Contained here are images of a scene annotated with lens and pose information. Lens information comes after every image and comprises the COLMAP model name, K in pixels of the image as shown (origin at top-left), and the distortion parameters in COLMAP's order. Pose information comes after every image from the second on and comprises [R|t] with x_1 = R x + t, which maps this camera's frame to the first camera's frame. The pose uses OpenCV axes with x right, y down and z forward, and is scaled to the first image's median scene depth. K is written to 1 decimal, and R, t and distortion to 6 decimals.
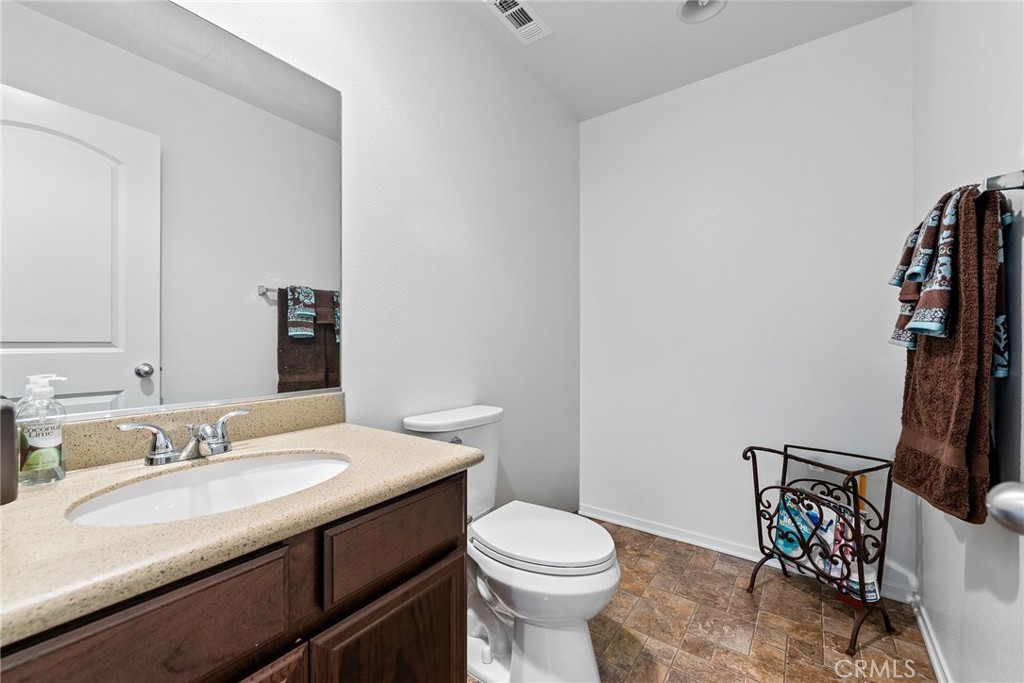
lens RADIAL K [[410.2, 0, 512.5], [0, 410.2, 342.1], [0, 0, 1]] dist [0.003593, -0.001559]
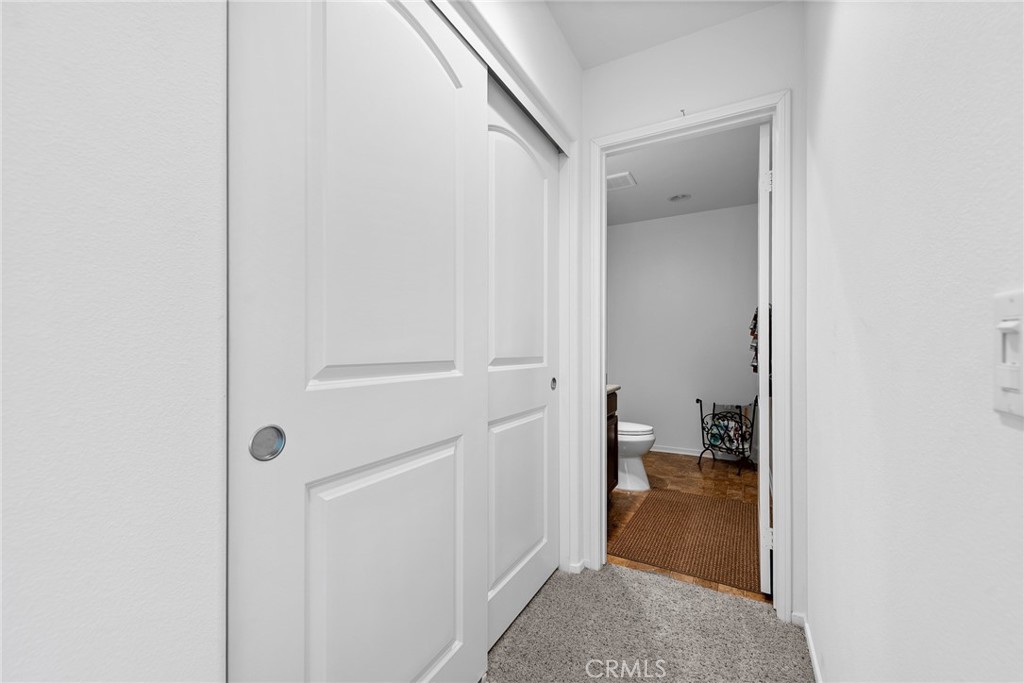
lens RADIAL K [[410.2, 0, 511.3], [0, 410.2, 343.8], [0, 0, 1]] dist [0.003593, -0.001559]
pose [[0.993036, 0.003624, 0.117755, -0.715920], [-0.002684, 0.999963, -0.008137, -0.009451], [-0.117780, 0.007764, 0.993009, -1.122498]]
